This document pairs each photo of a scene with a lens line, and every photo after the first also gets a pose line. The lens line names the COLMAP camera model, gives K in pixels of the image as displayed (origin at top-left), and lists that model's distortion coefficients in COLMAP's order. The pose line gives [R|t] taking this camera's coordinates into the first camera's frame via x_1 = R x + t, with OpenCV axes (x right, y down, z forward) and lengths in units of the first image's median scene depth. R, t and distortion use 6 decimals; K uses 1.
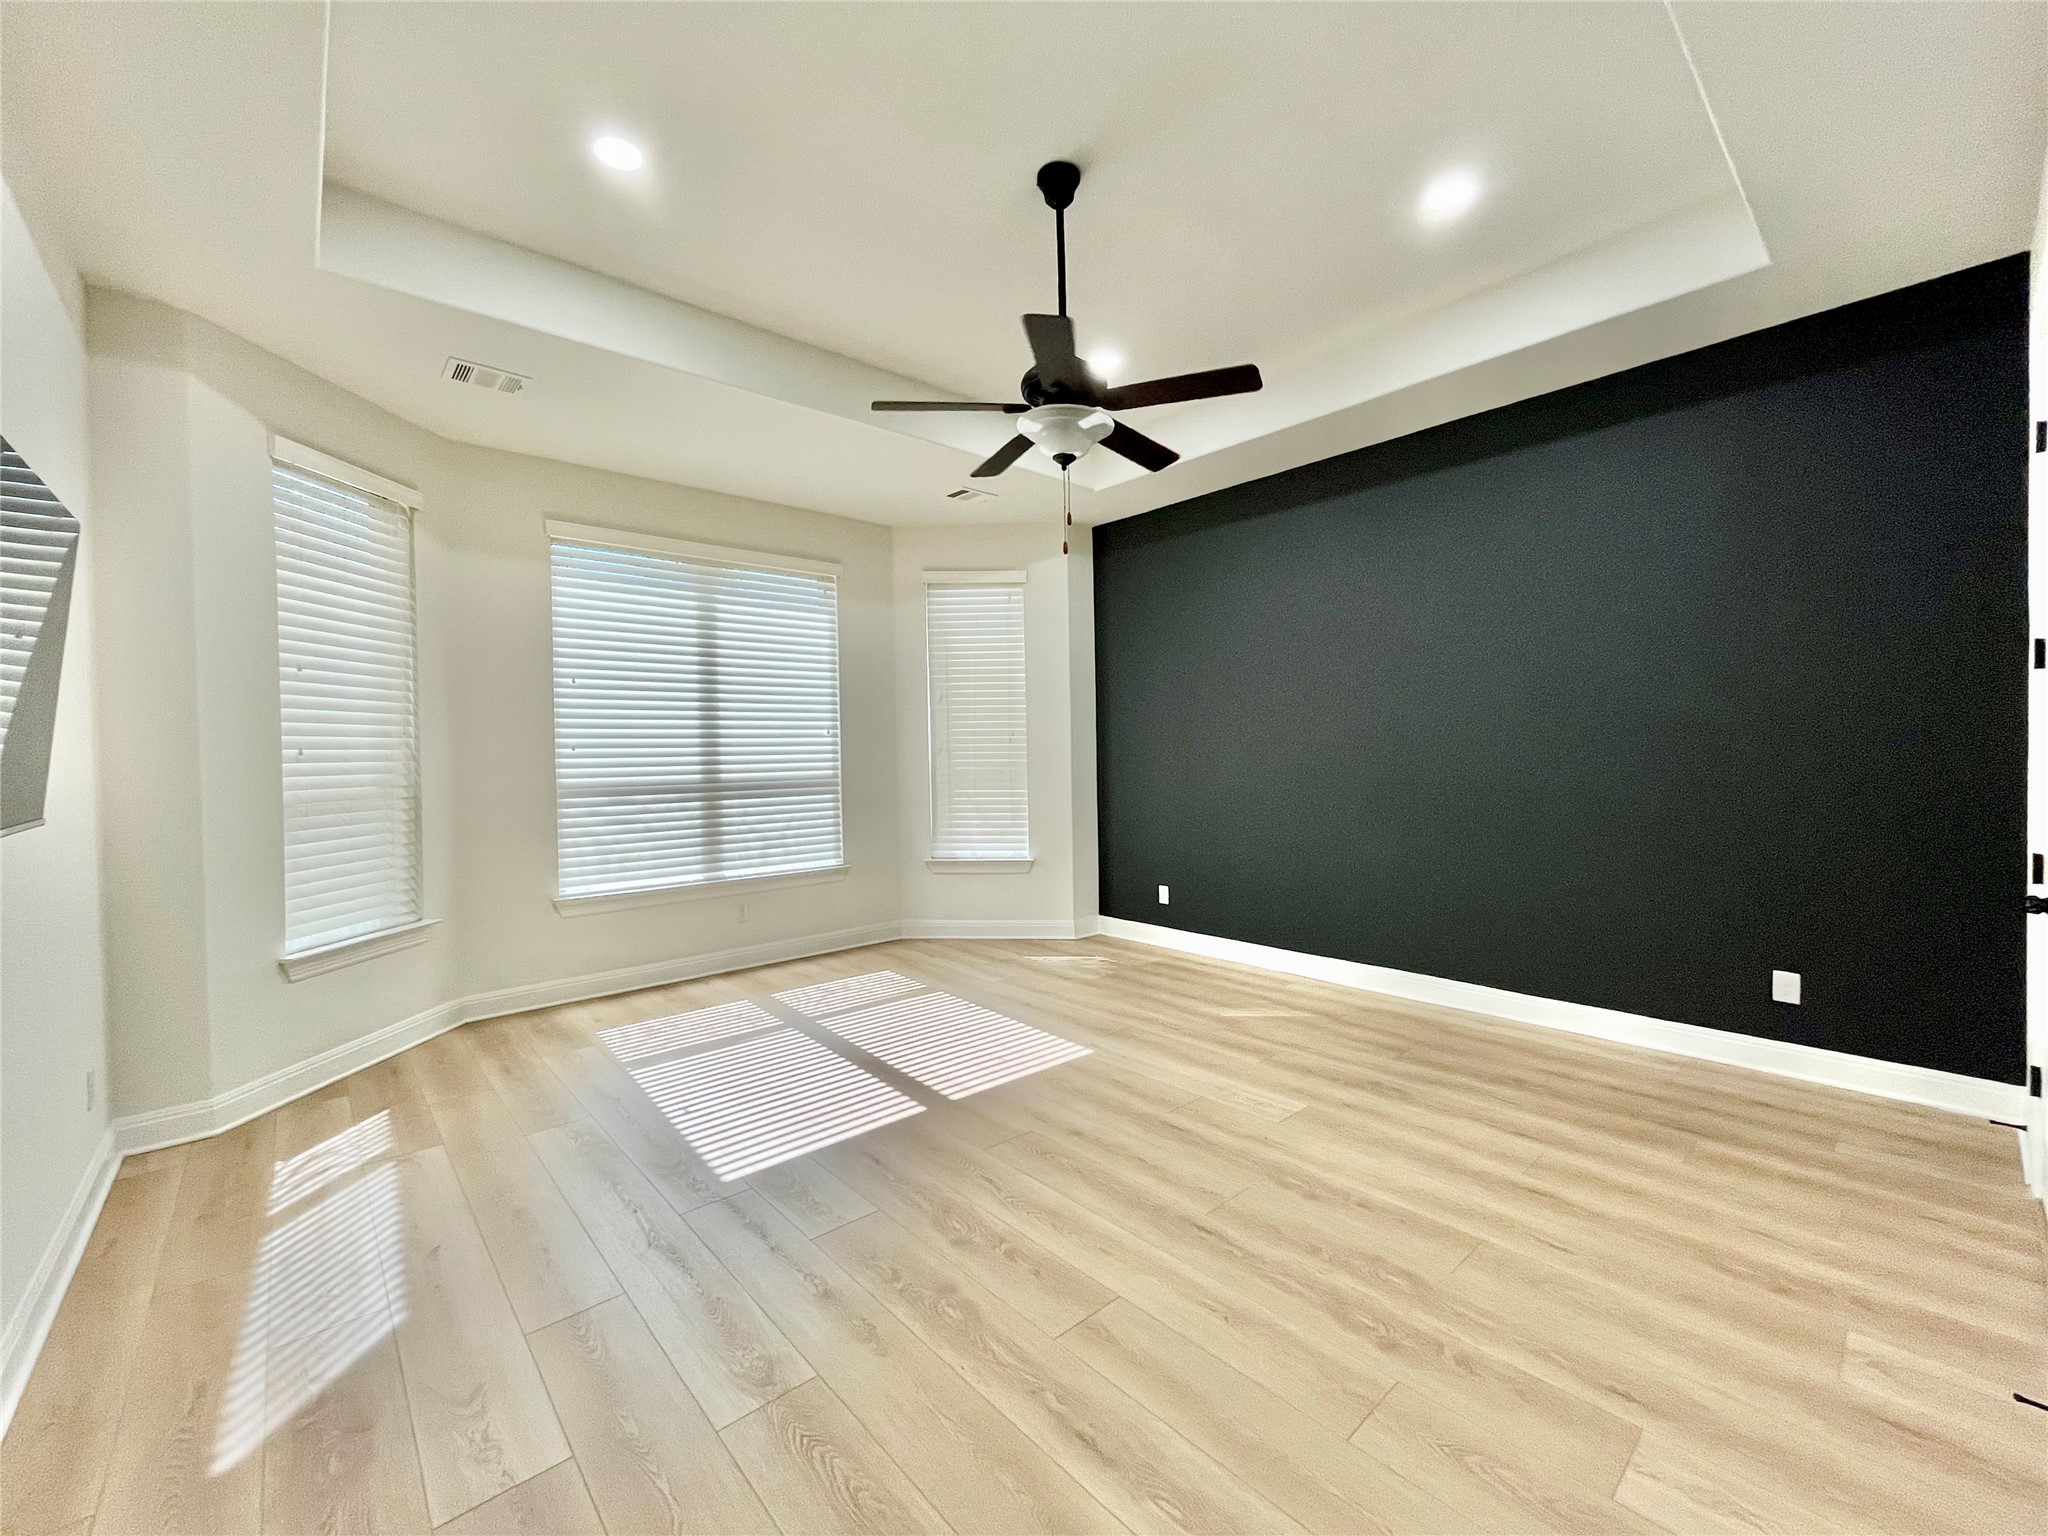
lens RADIAL K [[826.3, 0, 1020.6], [0, 826.3, 767.2], [0, 0, 1]] dist [-0.003220, -0.000275]
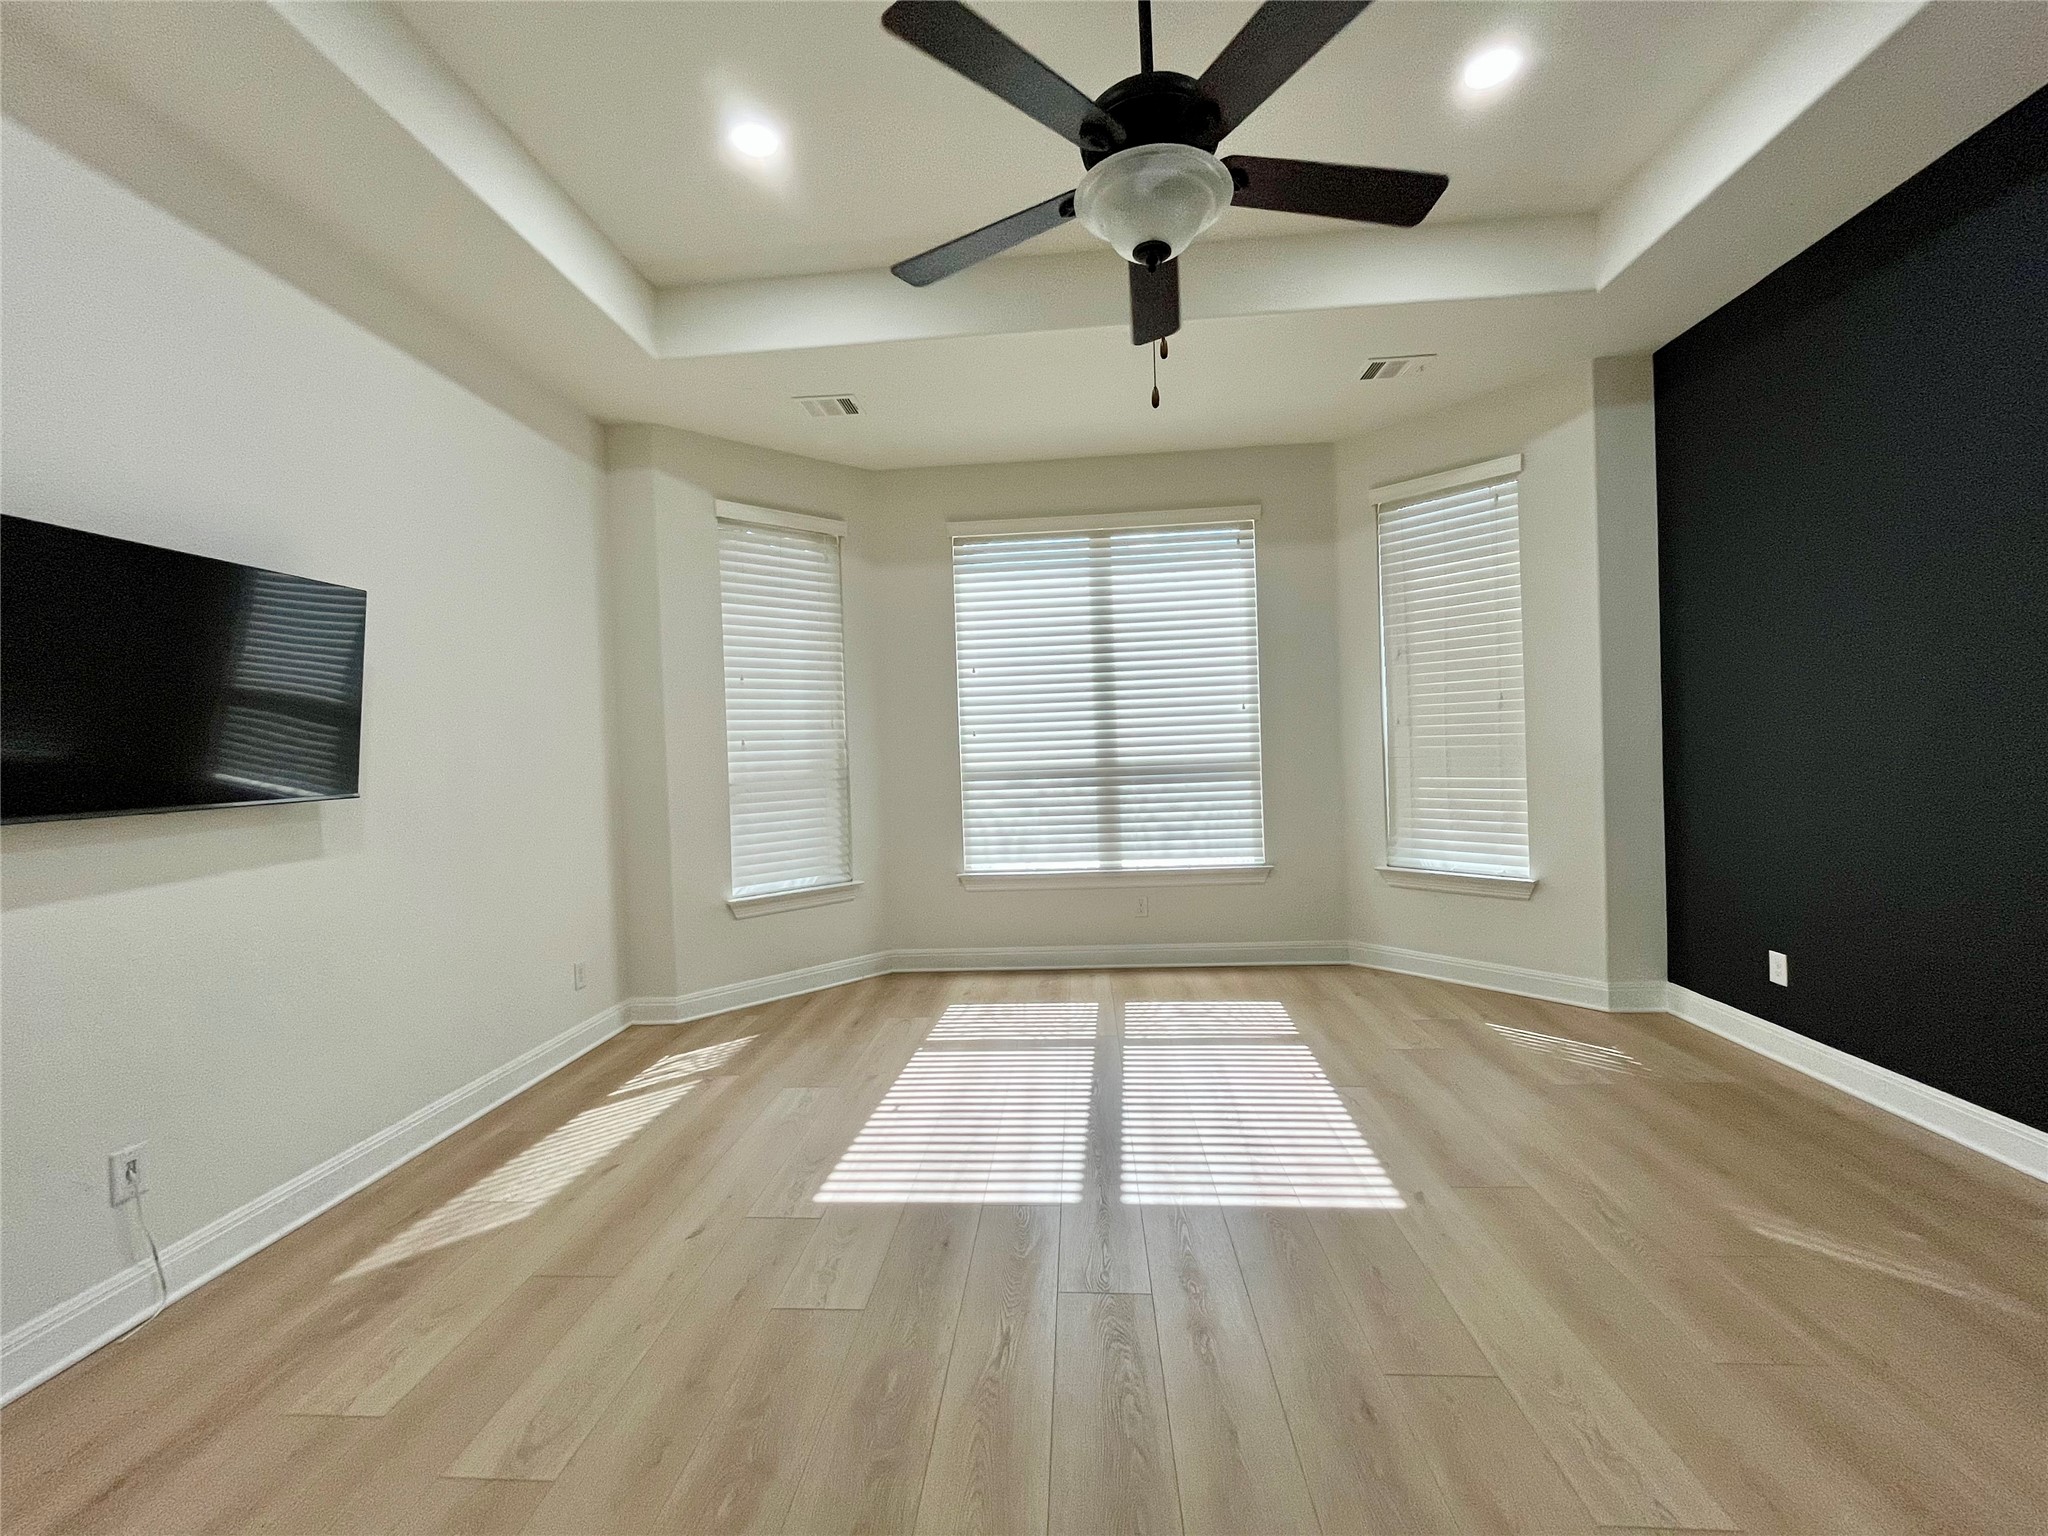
lens RADIAL K [[826.3, 0, 1020.6], [0, 826.3, 767.2], [0, 0, 1]] dist [-0.003220, -0.000275]
pose [[0.698634, 0.004467, -0.715465, 0.234479], [0.012881, 0.999740, 0.018820, 0.000405], [0.715363, -0.022364, 0.698395, 0.265734]]
